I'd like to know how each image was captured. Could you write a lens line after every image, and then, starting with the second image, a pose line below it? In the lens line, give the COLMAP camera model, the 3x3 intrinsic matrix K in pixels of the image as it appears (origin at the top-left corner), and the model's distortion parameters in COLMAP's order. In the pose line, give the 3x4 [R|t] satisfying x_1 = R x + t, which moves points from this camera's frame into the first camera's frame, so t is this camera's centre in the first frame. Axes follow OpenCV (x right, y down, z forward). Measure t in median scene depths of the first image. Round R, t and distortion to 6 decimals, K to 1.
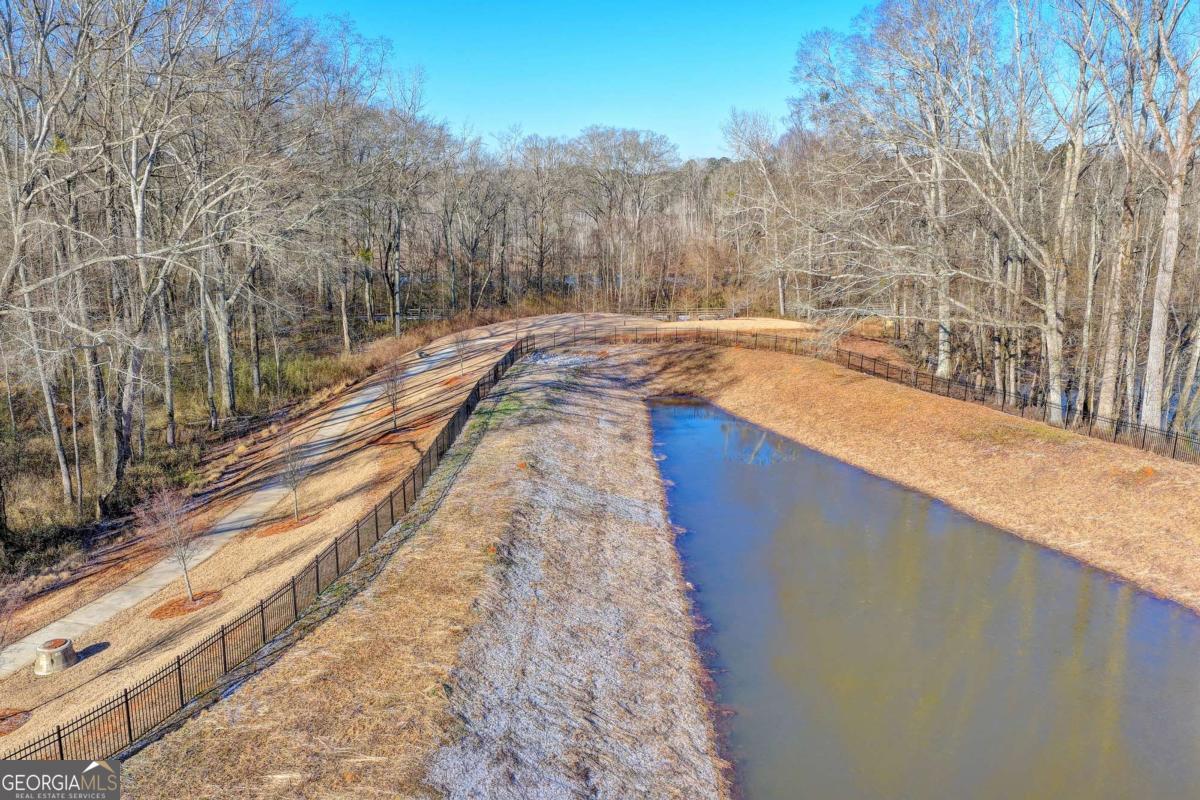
lens RADIAL K [[990.7, 0, 606.3], [0, 990.7, 404.5], [0, 0, 1]] dist [-0.005621, 0.027716]
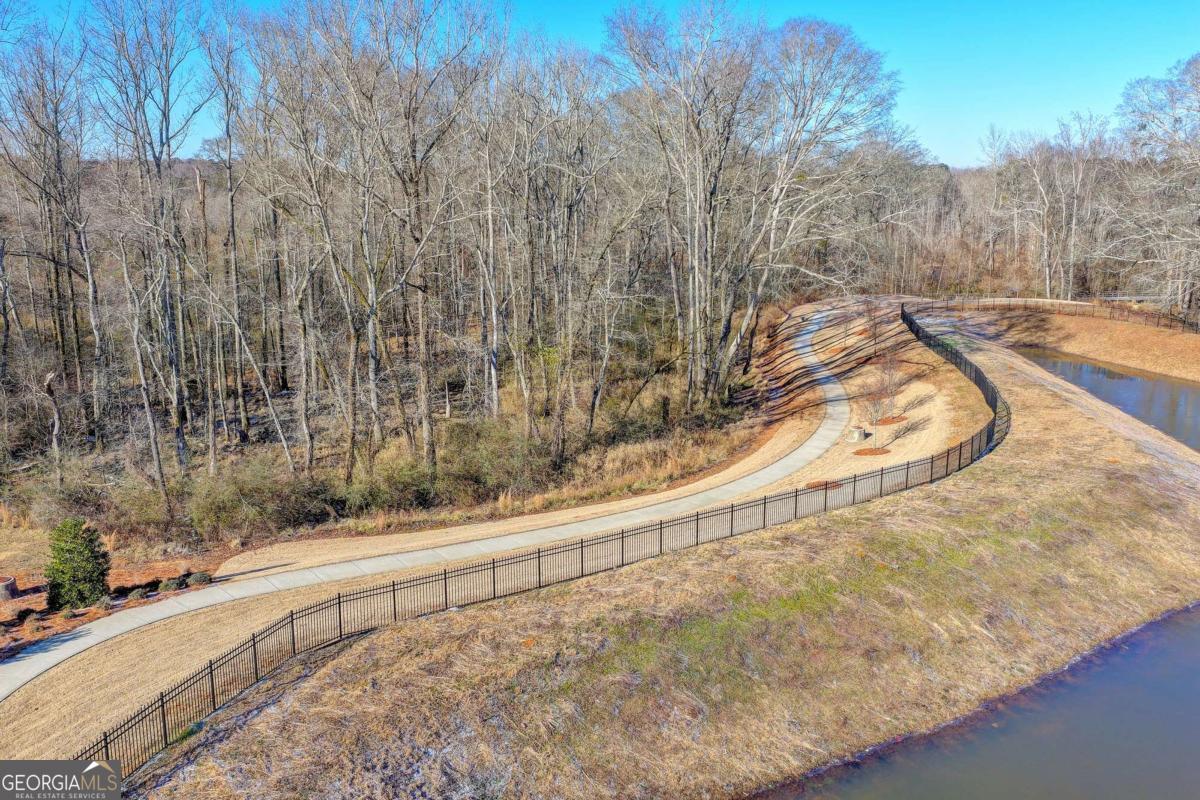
lens RADIAL K [[990.7, 0, 606.3], [0, 990.7, 404.5], [0, 0, 1]] dist [-0.005621, 0.027716]
pose [[0.992423, 0.023039, -0.120687, -0.439772], [-0.023096, 0.999733, 0.000926, 0.108995], [0.120677, 0.001869, 0.992690, -0.565839]]
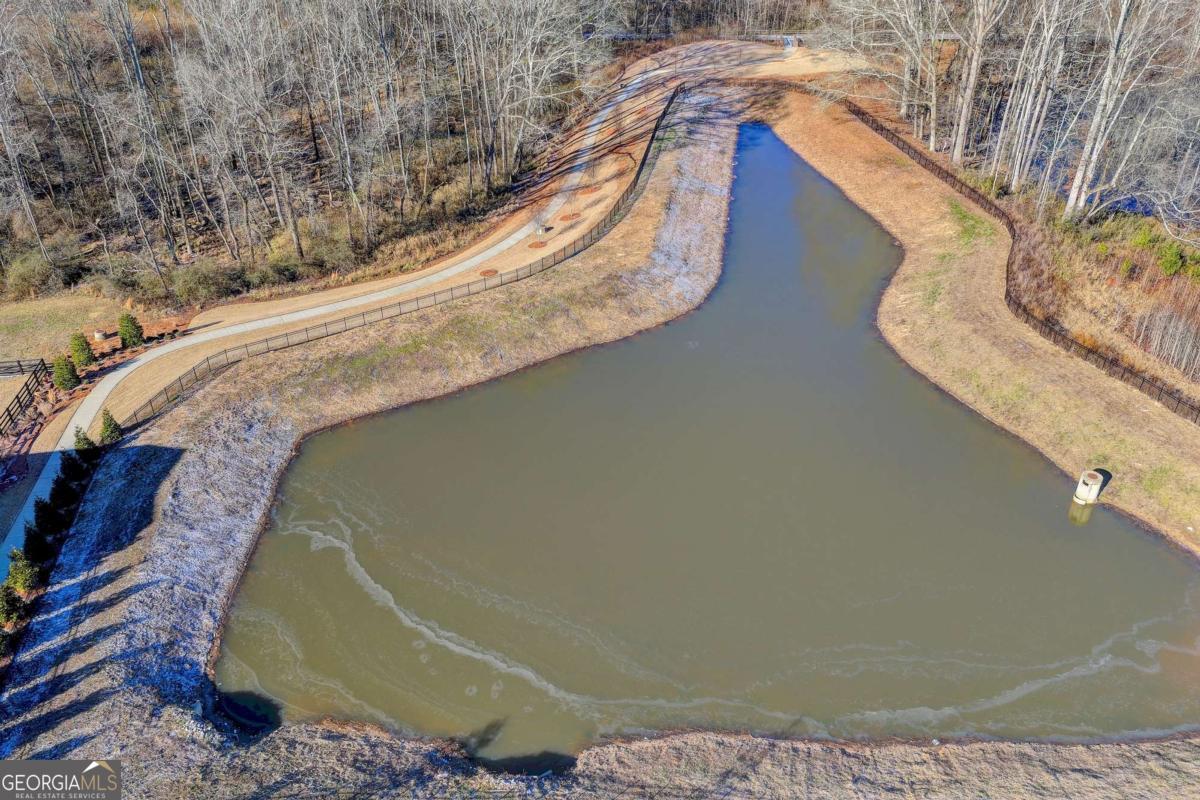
lens RADIAL K [[992.3, 0, 605.4], [0, 992.3, 404.7], [0, 0, 1]] dist [-0.014106, 0.043147]
pose [[0.988009, 0.075054, -0.134924, 0.108354], [-0.021387, 0.931999, 0.361828, -0.246323], [0.152906, -0.354604, 0.922429, -1.344373]]
